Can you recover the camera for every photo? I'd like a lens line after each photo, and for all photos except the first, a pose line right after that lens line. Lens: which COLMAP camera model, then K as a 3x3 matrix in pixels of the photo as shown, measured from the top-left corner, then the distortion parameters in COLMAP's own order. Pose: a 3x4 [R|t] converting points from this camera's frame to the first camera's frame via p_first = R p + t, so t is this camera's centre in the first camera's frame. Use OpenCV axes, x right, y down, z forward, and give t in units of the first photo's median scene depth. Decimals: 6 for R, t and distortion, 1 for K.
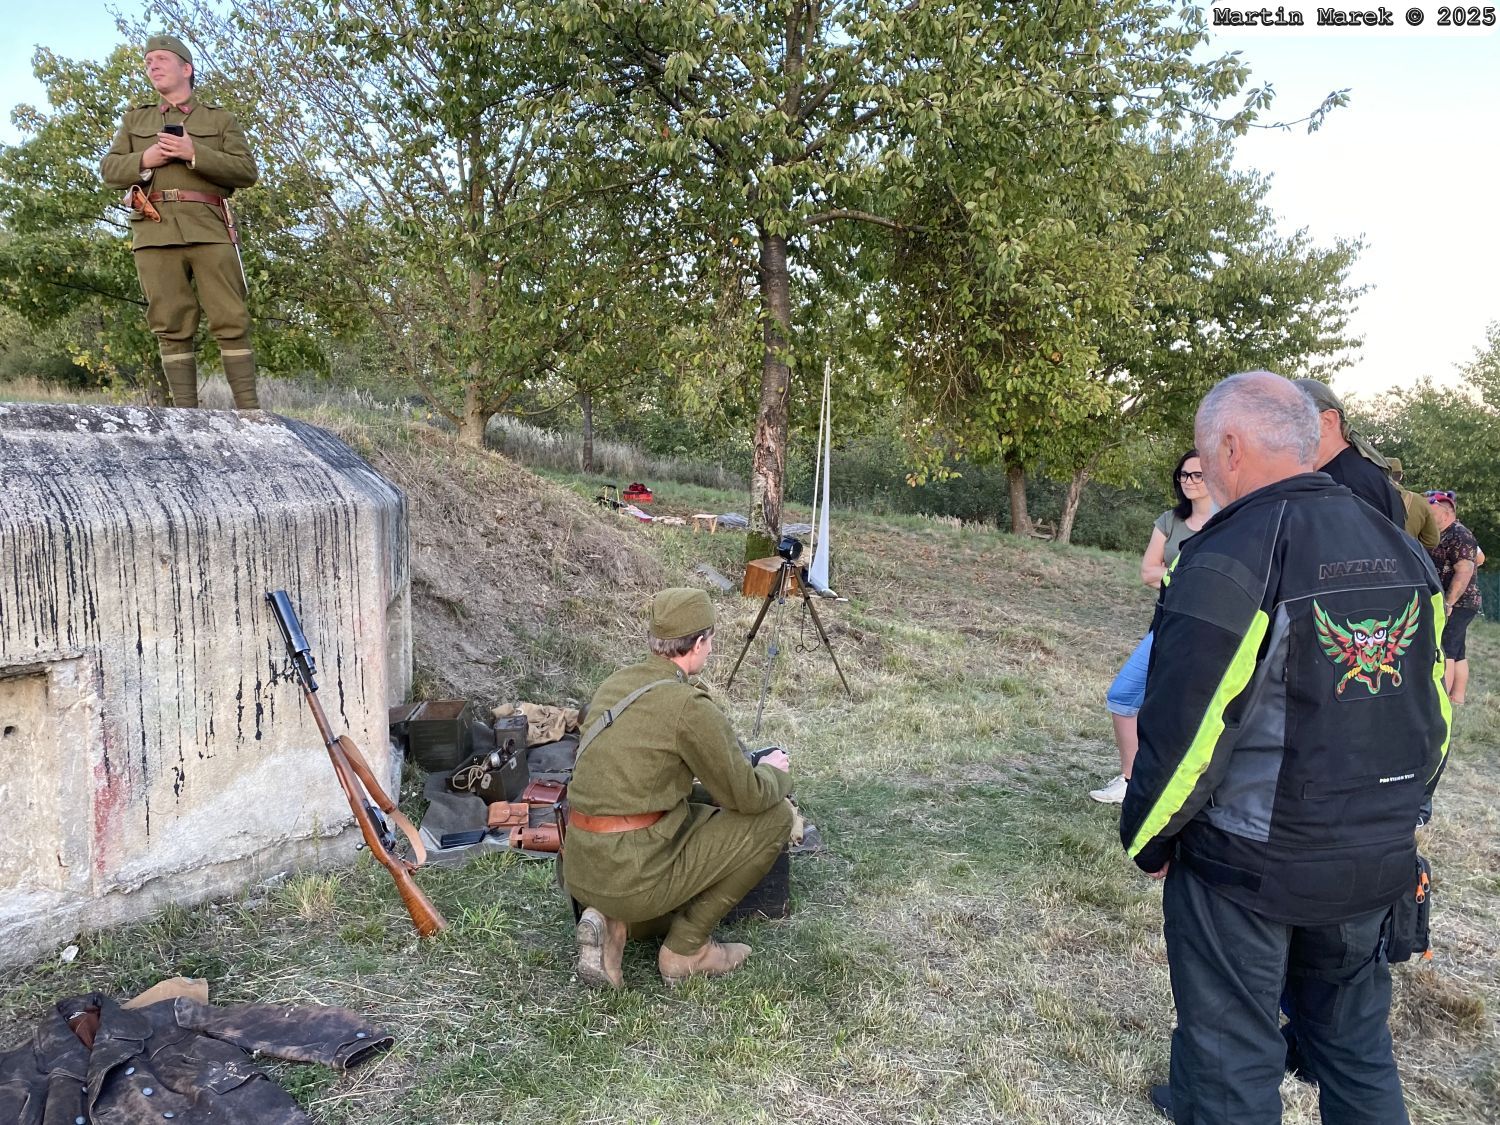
lens RADIAL K [[1116.0, 0, 722.8], [0, 1116.0, 546.7], [0, 0, 1]] dist [0.006127, -0.027429]
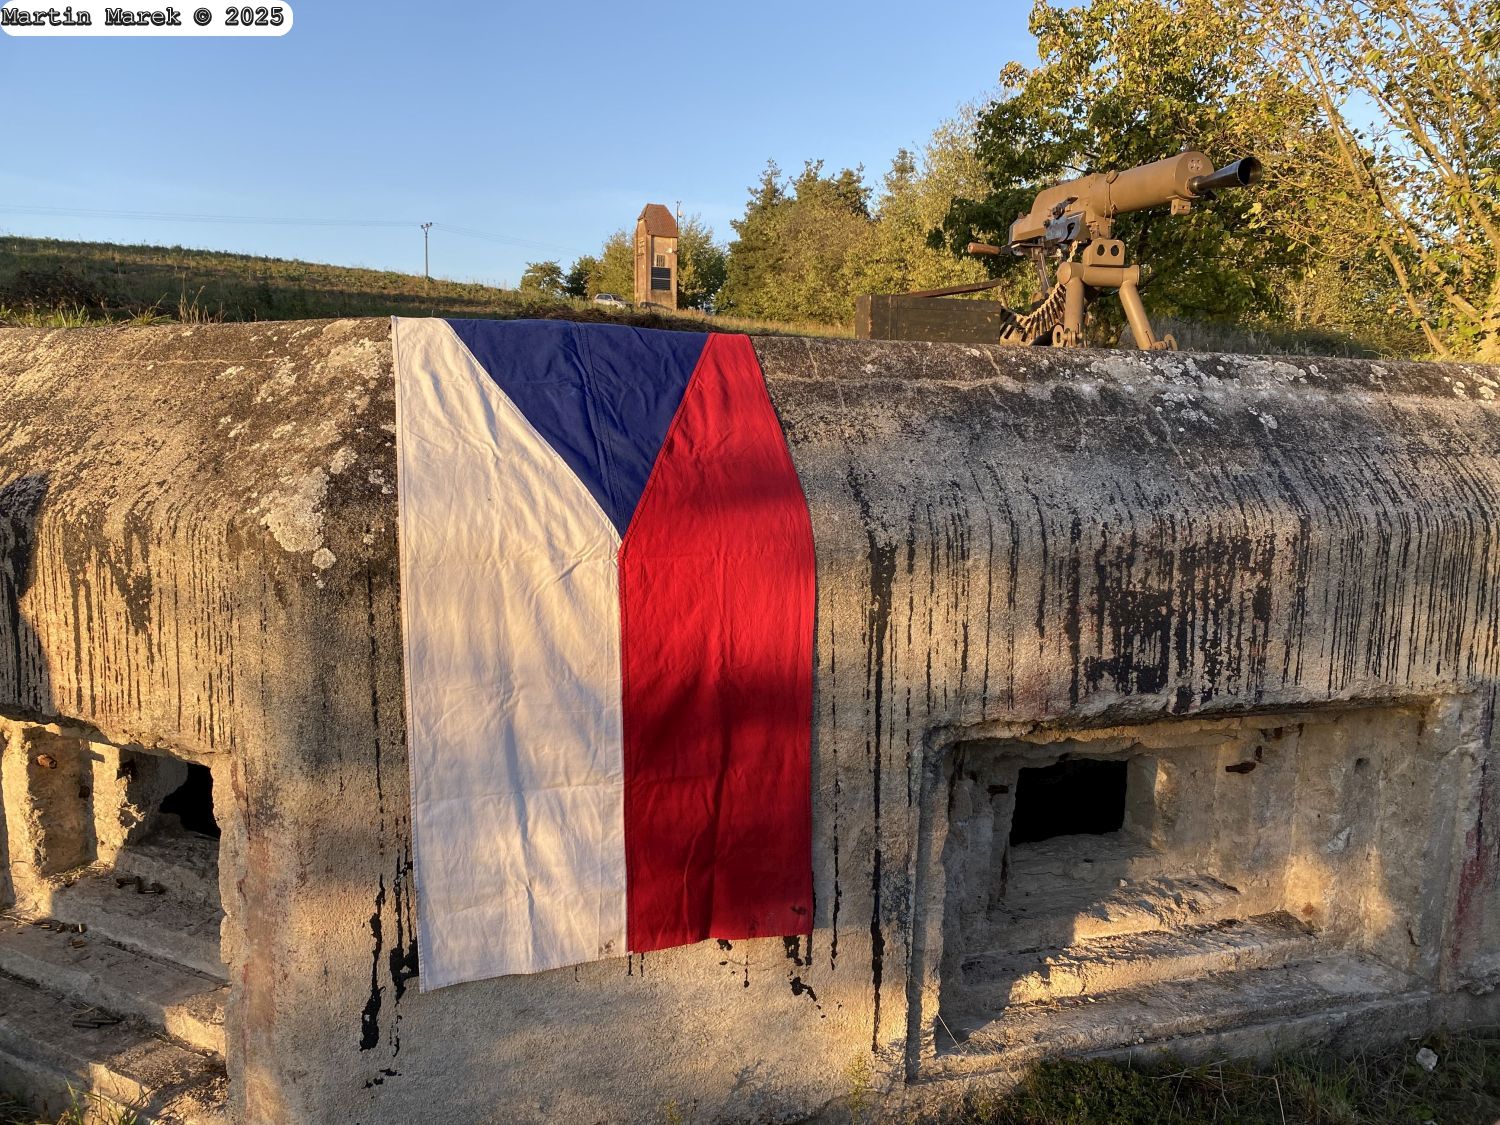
lens RADIAL K [[1116.0, 0, 733.0], [0, 1116.0, 556.7], [0, 0, 1]] dist [0.006127, -0.027429]
pose [[0.759785, 0.117196, -0.639524, -0.465034], [-0.079292, 0.992980, 0.087766, -0.021160], [0.645321, -0.015974, 0.763745, 0.071625]]
